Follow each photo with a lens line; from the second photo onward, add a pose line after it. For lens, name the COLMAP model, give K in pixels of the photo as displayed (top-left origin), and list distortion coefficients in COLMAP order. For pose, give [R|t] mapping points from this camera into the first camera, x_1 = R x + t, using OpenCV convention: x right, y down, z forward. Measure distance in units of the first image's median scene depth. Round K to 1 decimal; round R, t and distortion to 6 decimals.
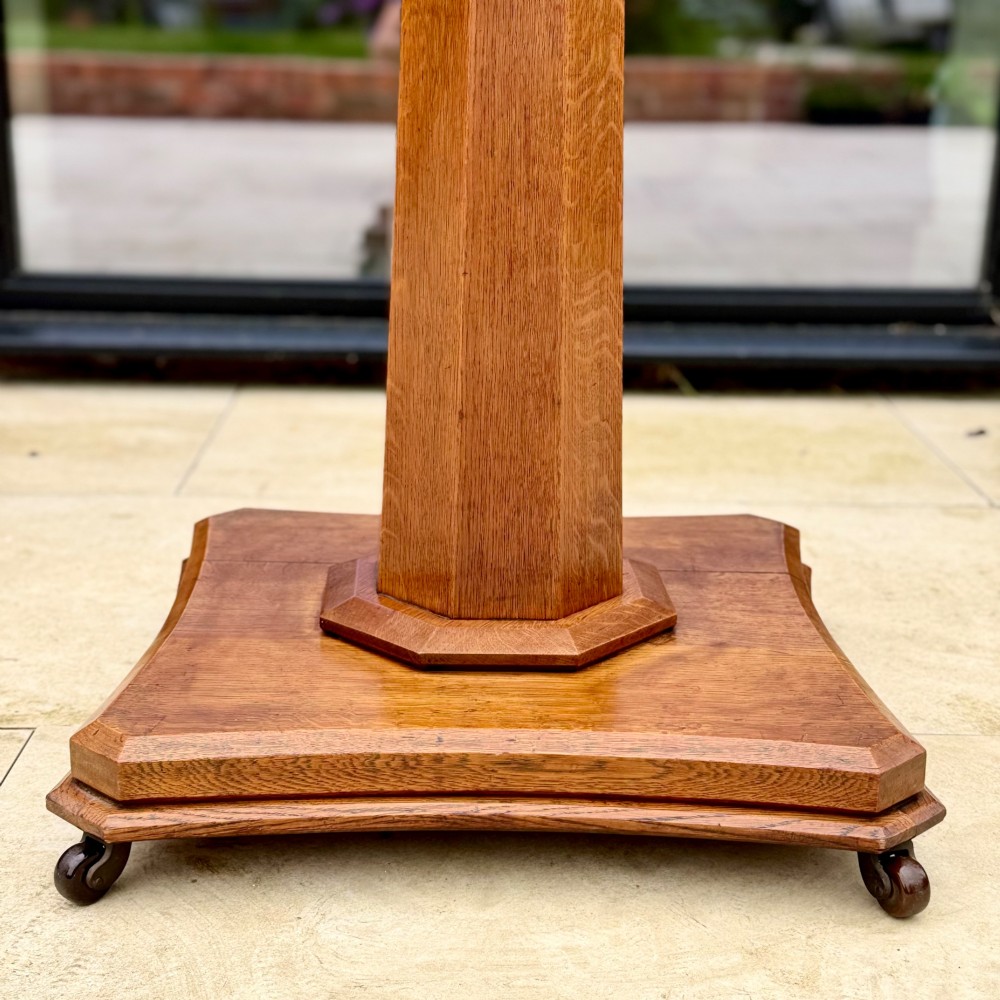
lens RADIAL K [[1656.3, 0, 499.9], [0, 1656.3, 499.9], [0, 0, 1]] dist [0.116668, 0.000000]
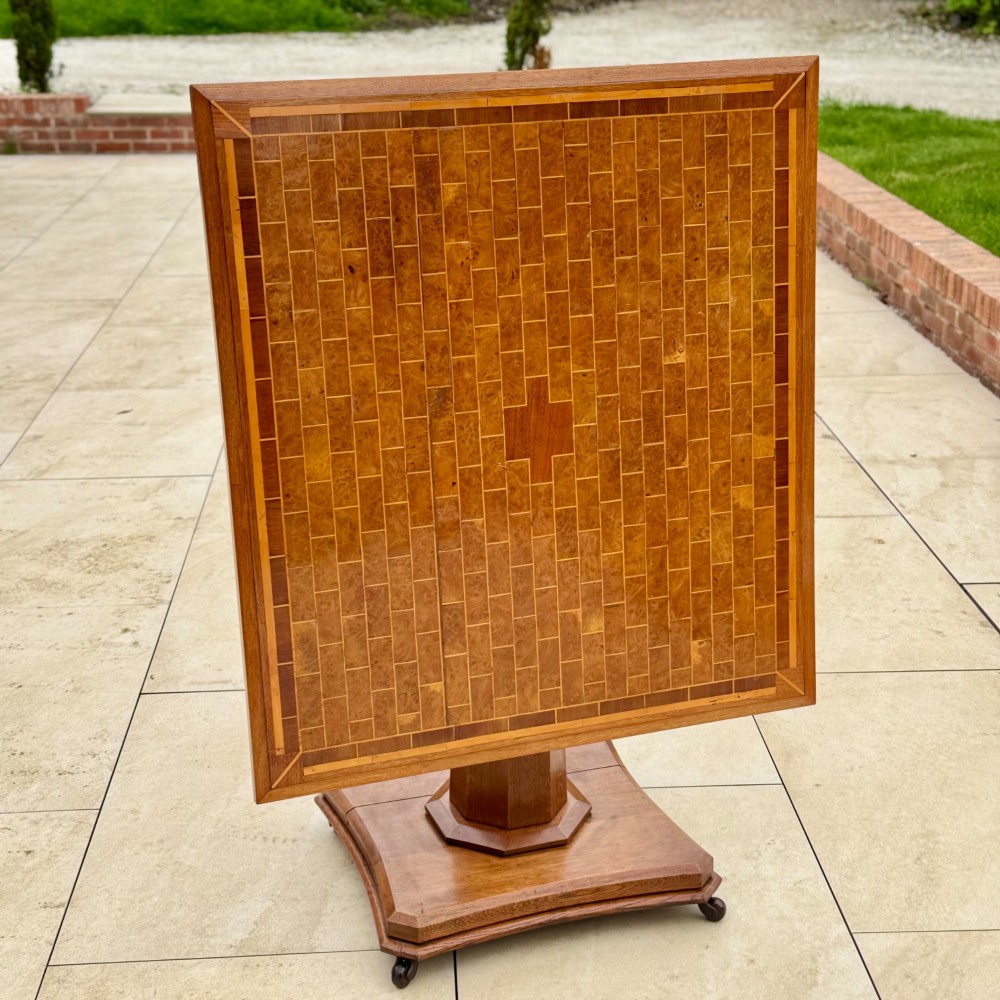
lens RADIAL K [[1656.3, 0, 498.0], [0, 1656.3, 499.6], [0, 0, 1]] dist [0.116668, 0.000000]
pose [[0.947690, -0.124583, 0.293875, -0.741877], [0.107434, 0.991465, 0.073861, -0.619876], [-0.300568, -0.038425, 0.952986, -1.312622]]
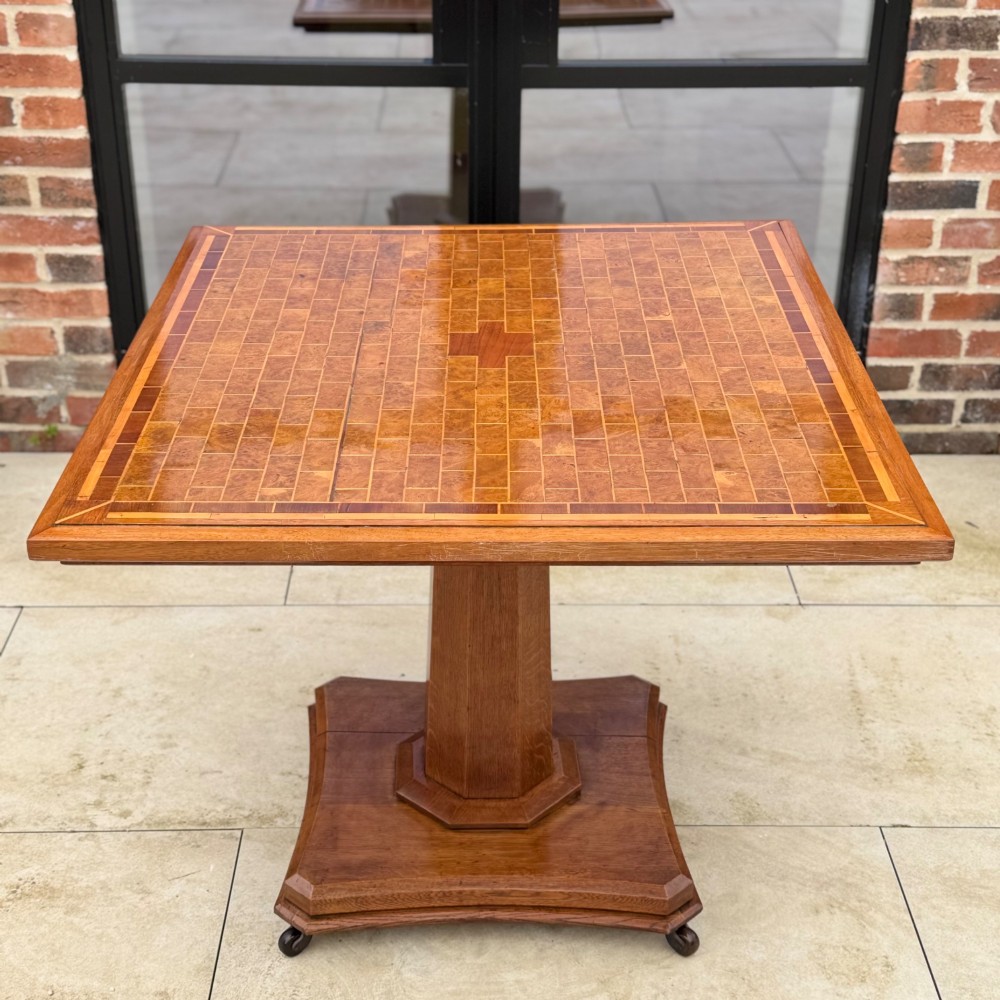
lens RADIAL K [[1656.3, 0, 497.6], [0, 1656.3, 490.3], [0, 0, 1]] dist [0.116668, 0.000000]
pose [[0.999918, -0.011603, 0.005358, 0.004746], [0.008508, 0.291510, -0.956530, 1.435030], [0.009537, 0.956497, 0.291585, 0.478803]]
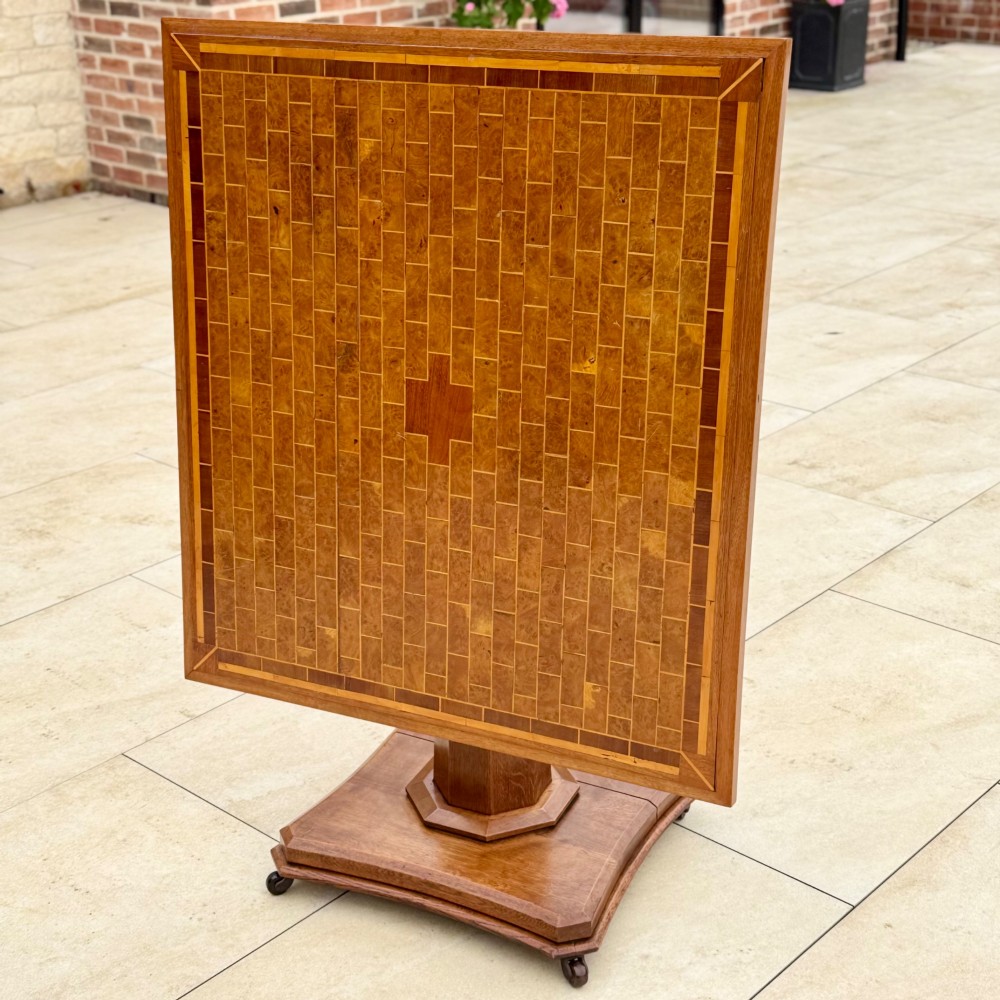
lens RADIAL K [[1656.3, 0, 497.0], [0, 1656.3, 505.9], [0, 0, 1]] dist [0.116668, 0.000000]
pose [[0.892082, 0.146526, -0.427457, 1.049203], [-0.094578, 0.985559, 0.140456, -0.730469], [0.441865, -0.084871, 0.893058, -1.068032]]
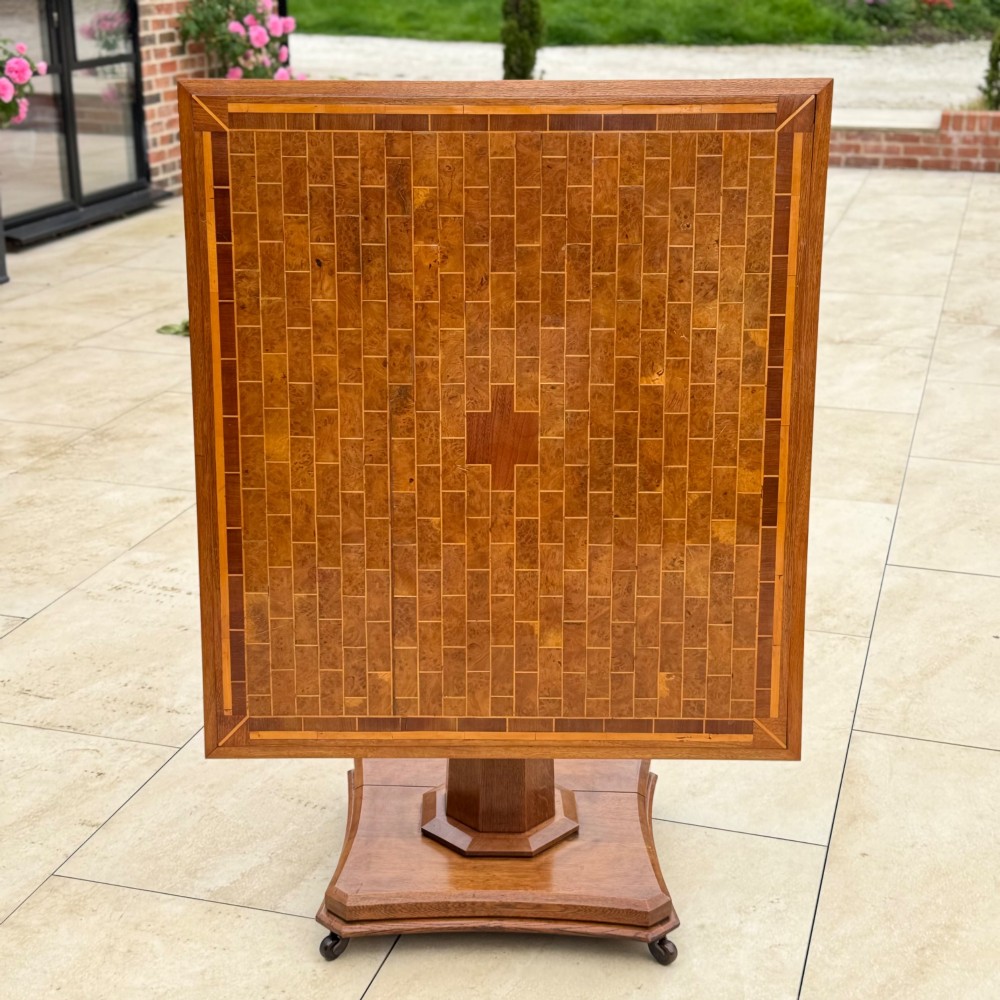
lens RADIAL K [[1656.3, 0, 495.1], [0, 1656.3, 496.9], [0, 0, 1]] dist [0.116668, 0.000000]
pose [[0.999744, -0.001575, -0.022562, 0.052186], [0.002659, 0.998840, 0.048074, -0.567276], [0.022460, -0.048122, 0.998589, -1.447907]]
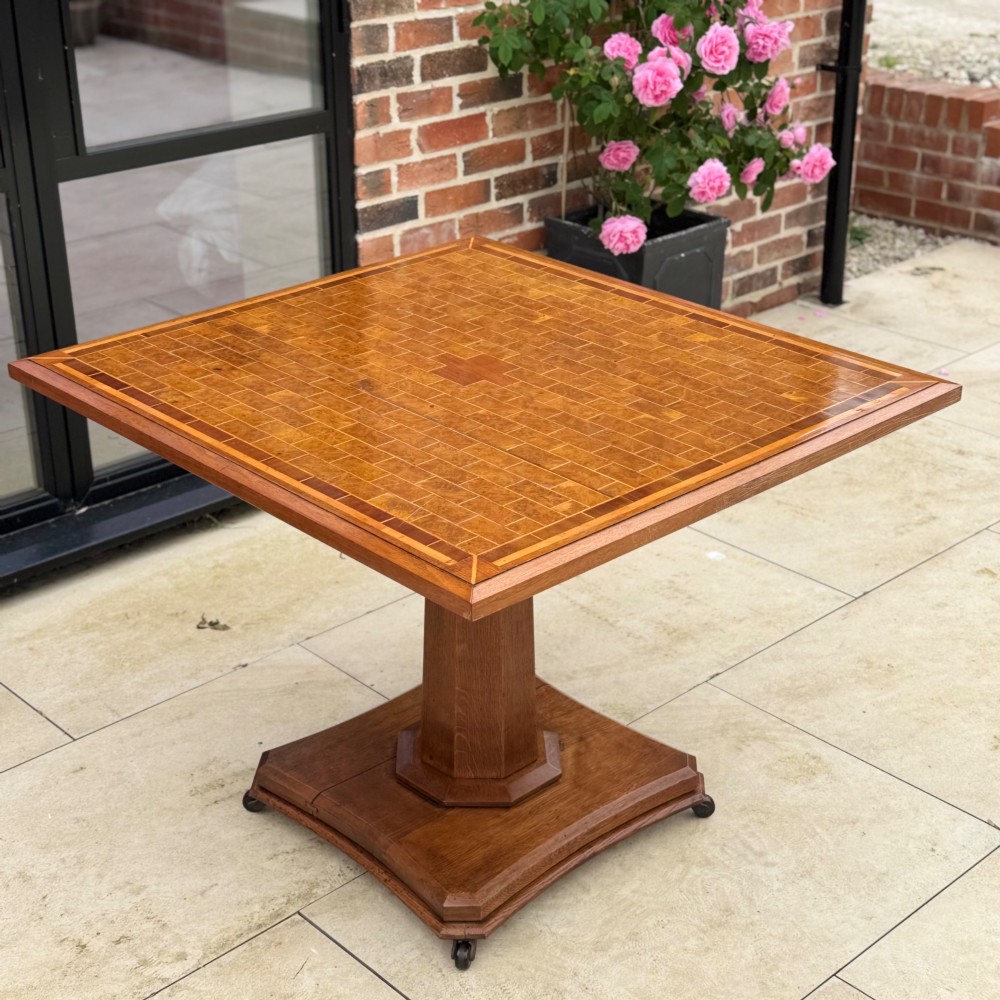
lens RADIAL K [[1656.3, 0, 501.6], [0, 1656.3, 505.7], [0, 0, 1]] dist [0.116668, 0.000000]
pose [[0.728969, -0.307578, 0.611555, -1.410375], [0.671767, 0.149604, -0.725498, 1.164694], [0.131656, 0.939688, 0.315678, 0.357295]]
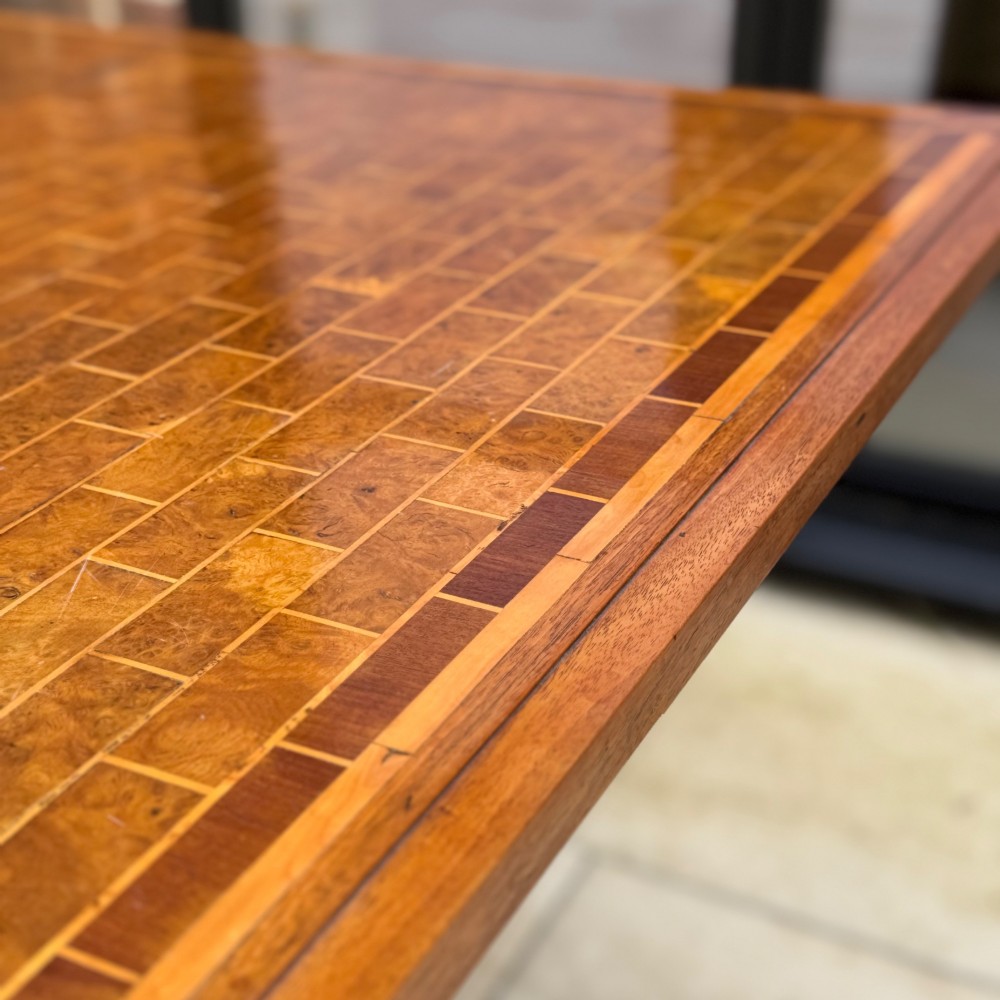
lens RADIAL K [[1656.3, 0, 513.3], [0, 1656.3, 542.7], [0, 0, 1]] dist [0.116668, 0.000000]
pose [[0.892659, 0.203111, -0.402376, 0.589312], [-0.446370, 0.274452, -0.851722, -0.012594], [-0.062561, 0.939905, 0.335654, 0.741793]]
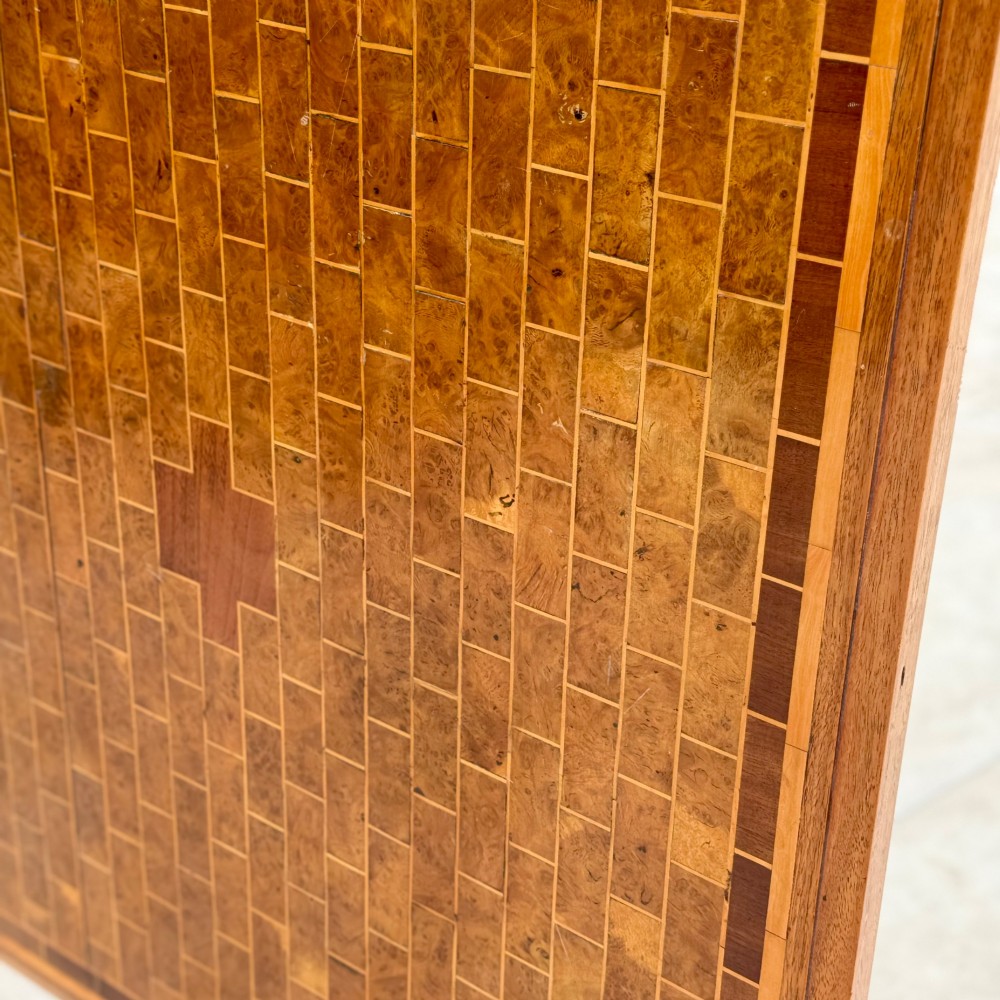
lens RADIAL K [[1656.3, 0, 506.0], [0, 1656.3, 497.5], [0, 0, 1]] dist [0.116668, 0.000000]
pose [[0.790950, 0.276084, -0.546054, 0.695185], [-0.131760, 0.948333, 0.288624, -0.875500], [0.597526, -0.156339, 0.786461, 0.209323]]
